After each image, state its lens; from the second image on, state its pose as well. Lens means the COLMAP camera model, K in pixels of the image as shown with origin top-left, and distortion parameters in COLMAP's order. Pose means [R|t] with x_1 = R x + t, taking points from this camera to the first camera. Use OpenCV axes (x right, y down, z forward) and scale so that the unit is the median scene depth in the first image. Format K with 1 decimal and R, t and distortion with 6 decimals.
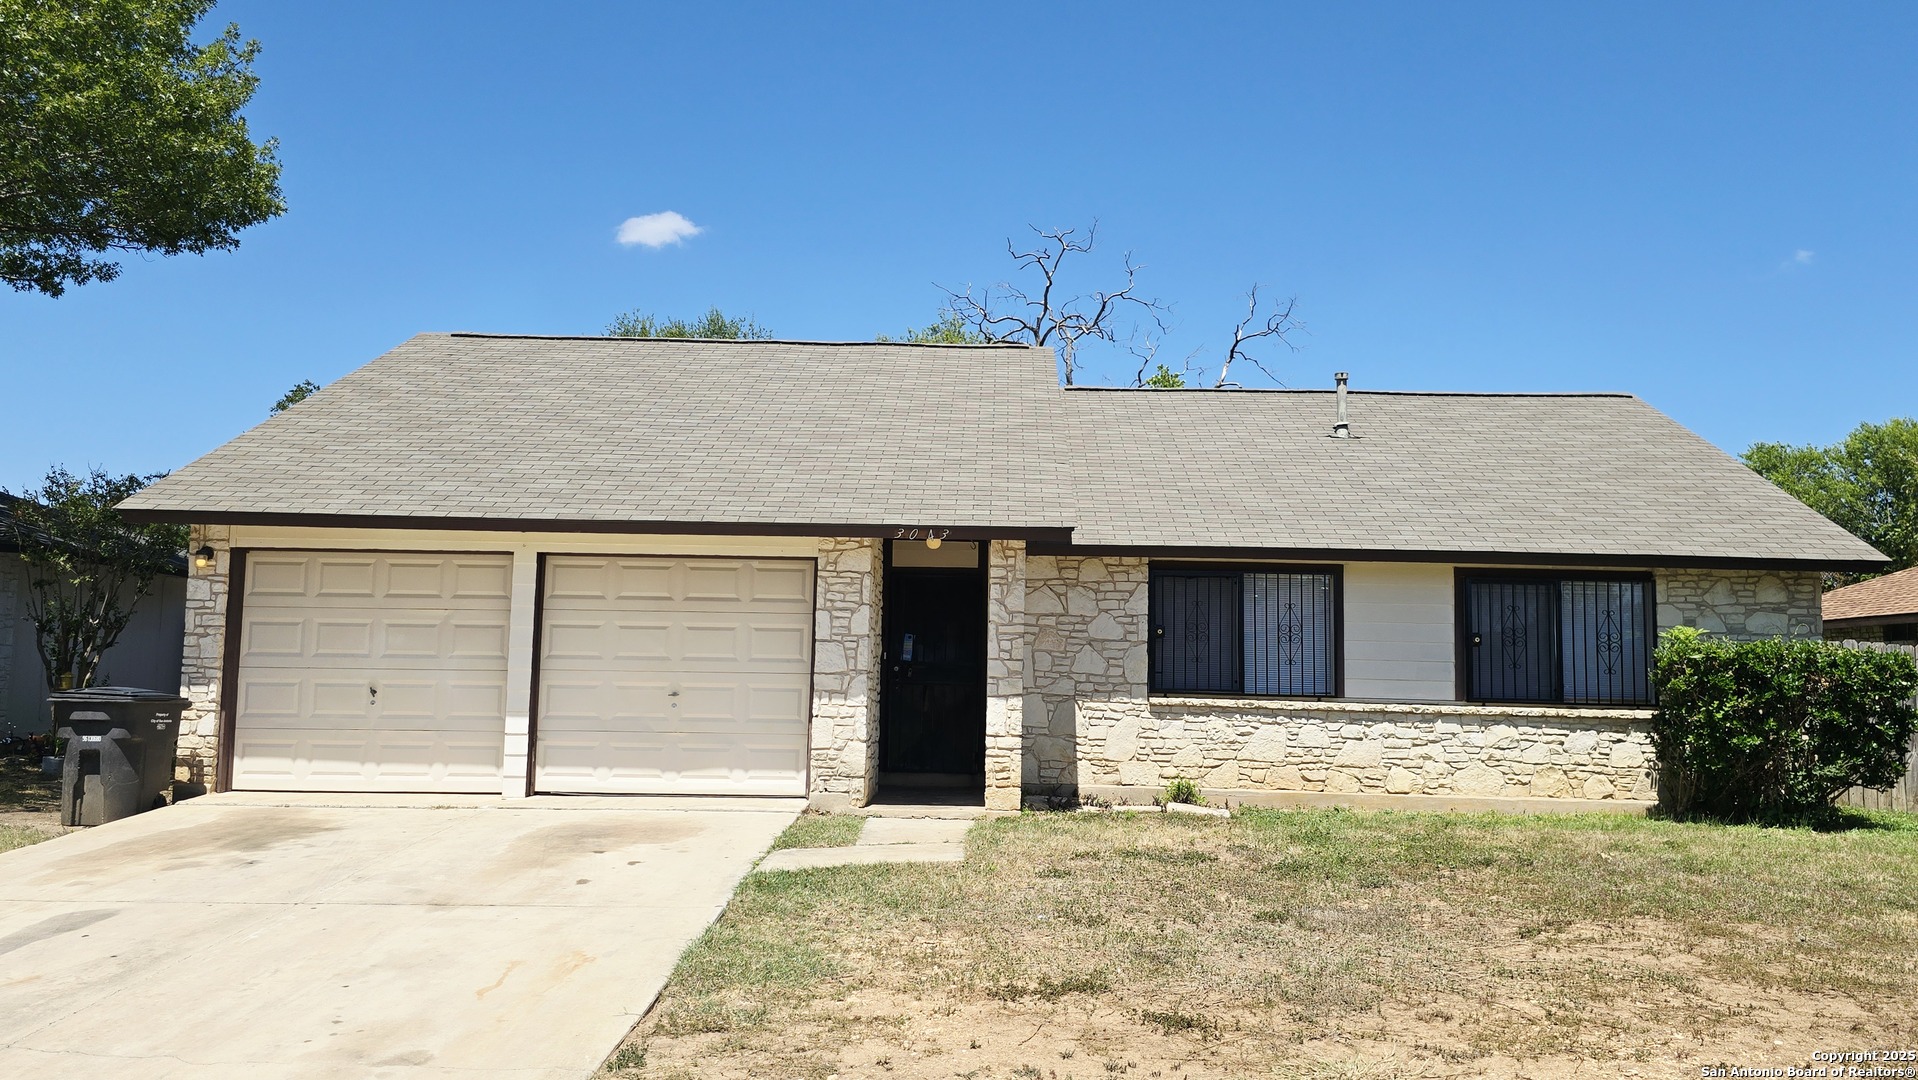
lens RADIAL K [[1433.2, 0, 959.0], [0, 1433.2, 540.0], [0, 0, 1]] dist [0.114485, -0.177034]
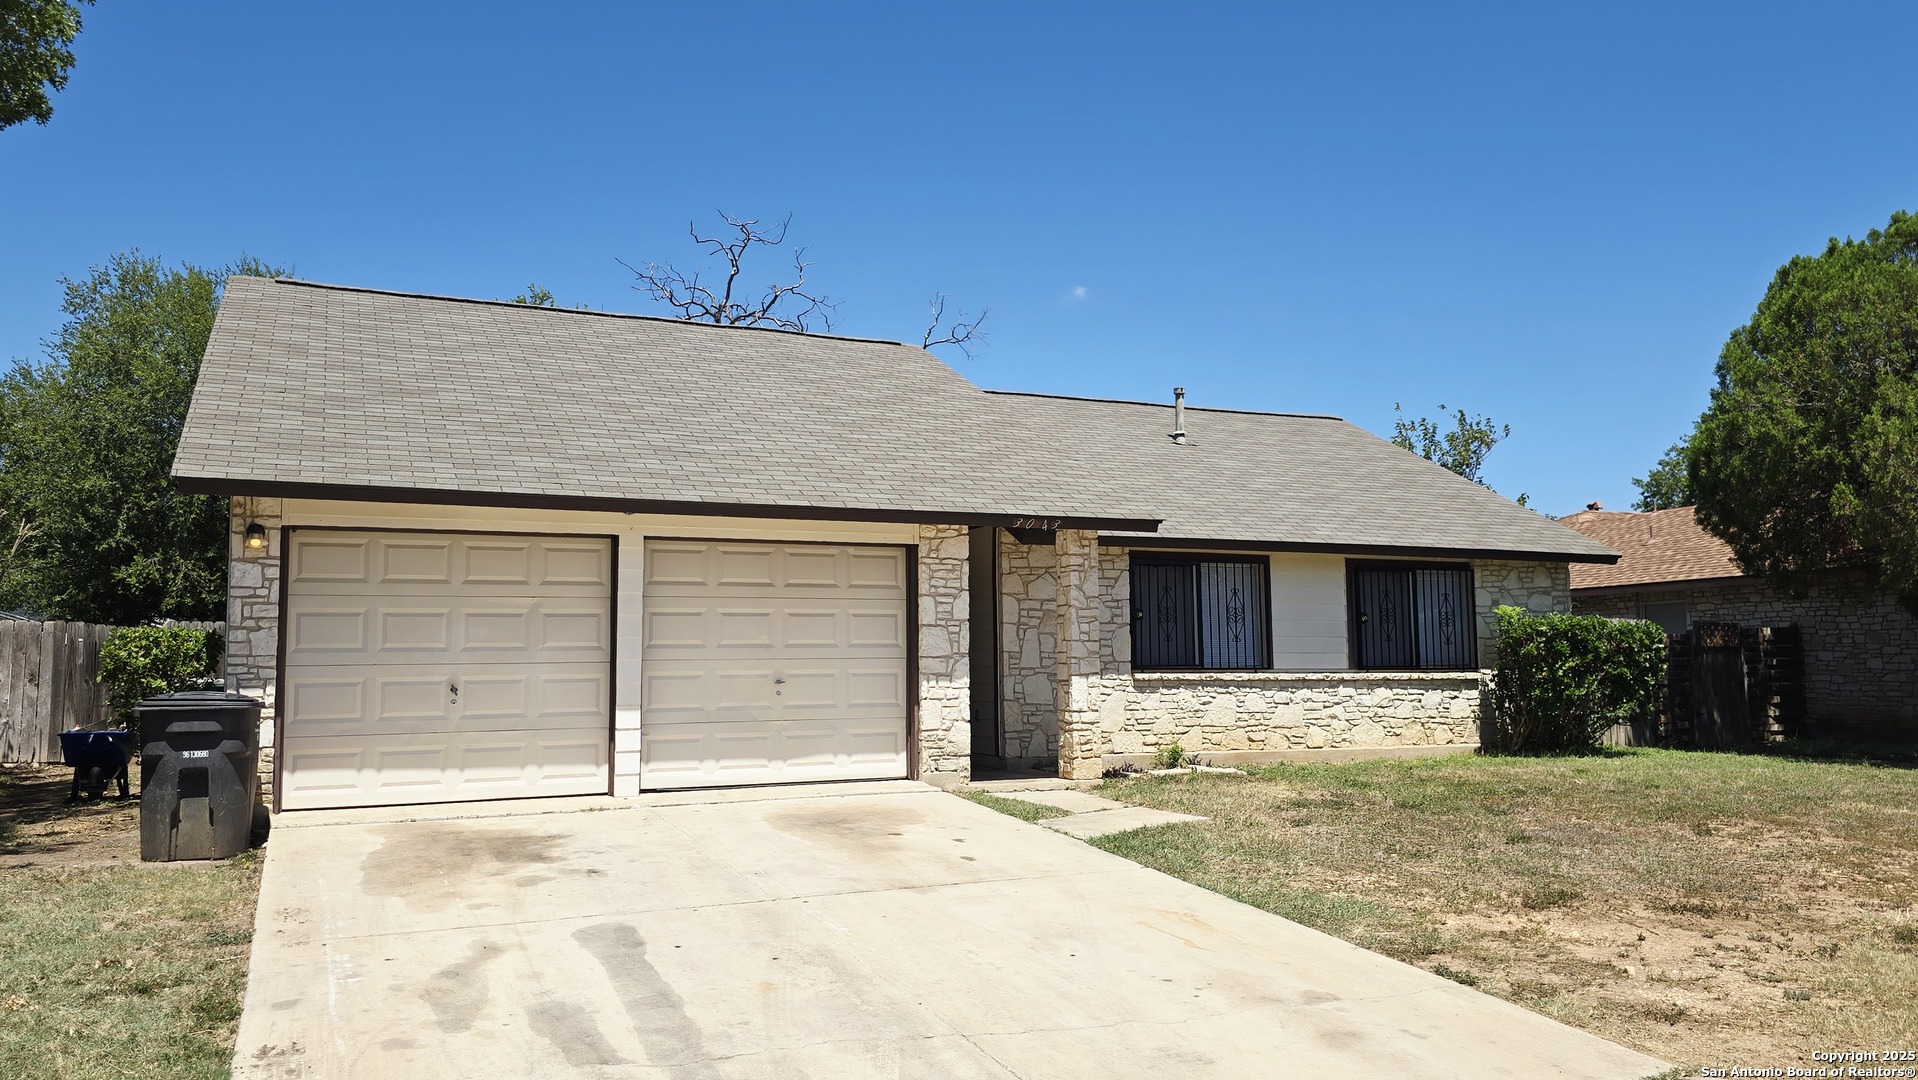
lens RADIAL K [[1433.2, 0, 959.0], [0, 1433.2, 540.0], [0, 0, 1]] dist [0.114485, -0.177034]
pose [[0.902403, 0.011906, 0.430729, -0.471939], [-0.014511, 0.999891, 0.002764, 0.005135], [-0.430649, -0.008744, 0.902477, 0.057372]]
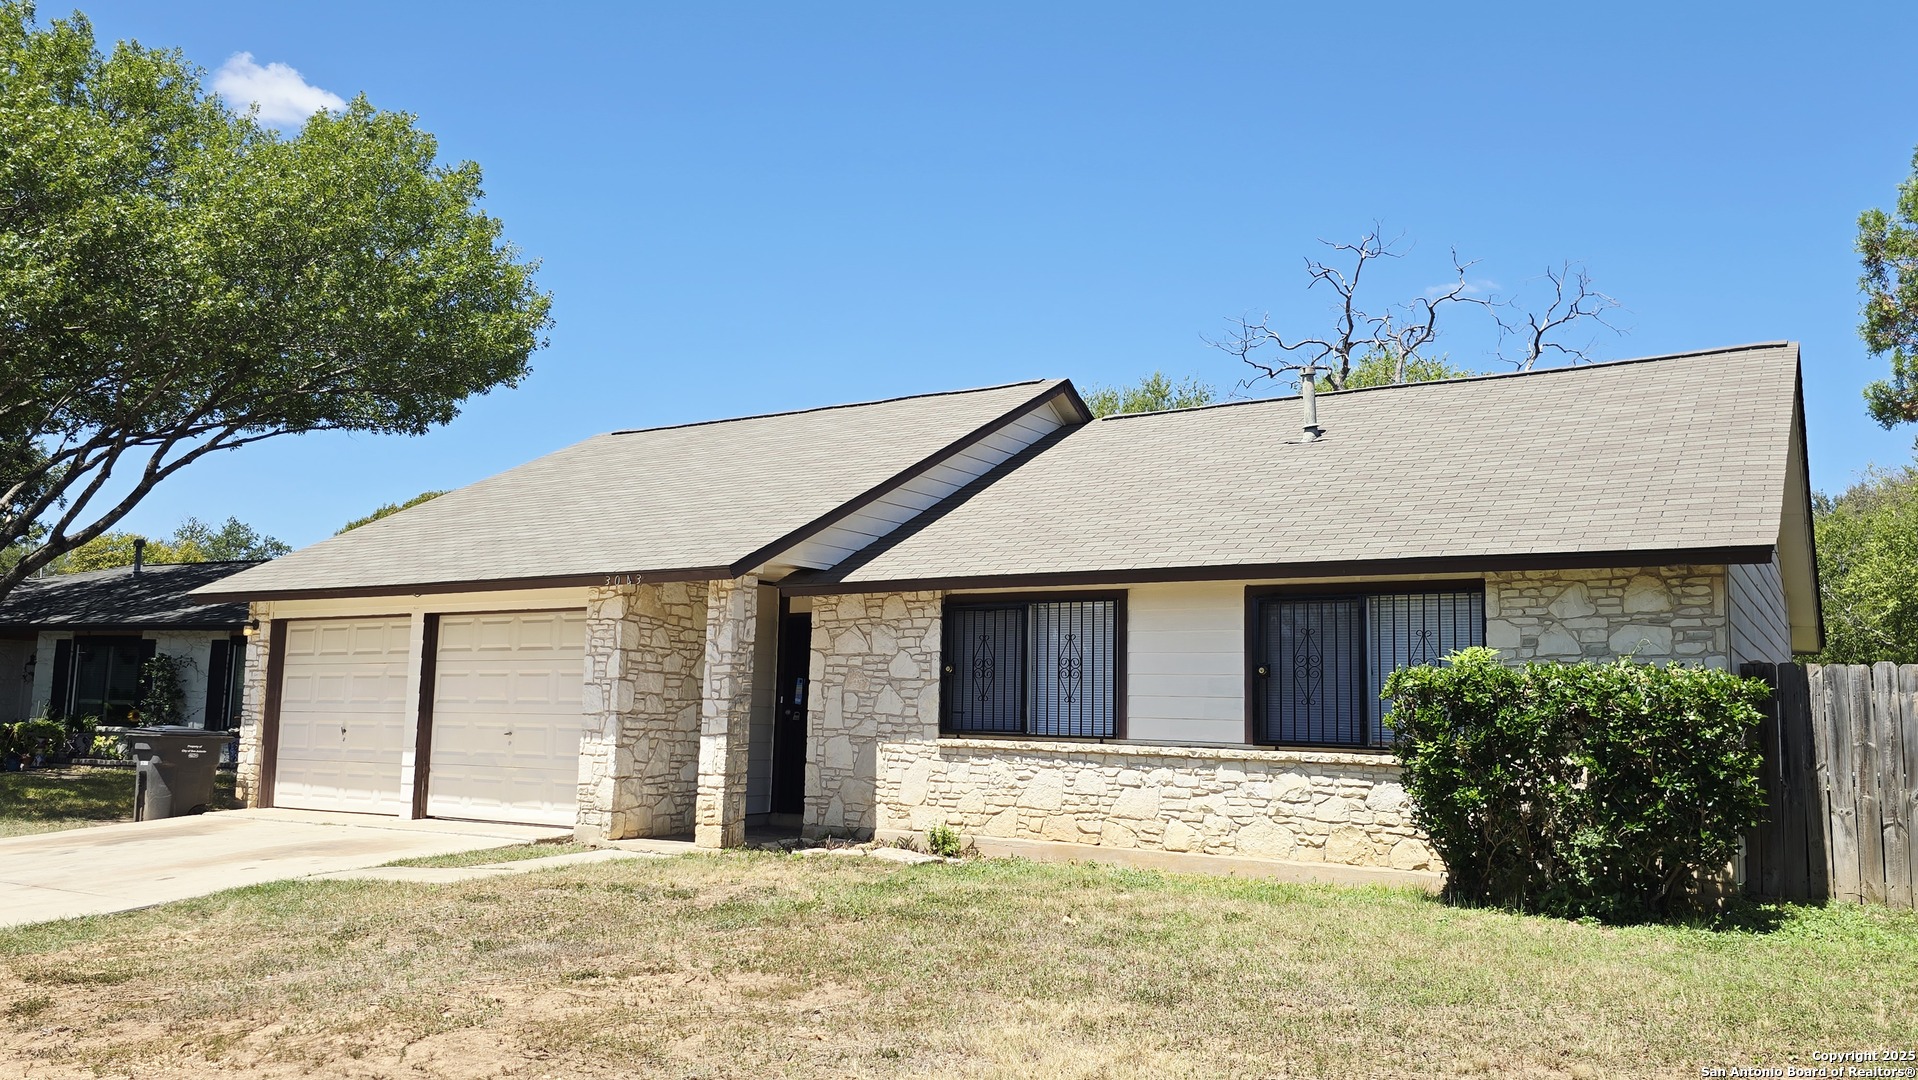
lens RADIAL K [[1429.7, 0, 939.9], [0, 1429.7, 544.5], [0, 0, 1]] dist [0.124379, -0.226810]
pose [[0.849602, -0.066464, -0.523219, 0.642470], [0.046142, 0.997591, -0.051798, 0.030717], [0.525401, 0.019865, 0.850623, 0.192875]]
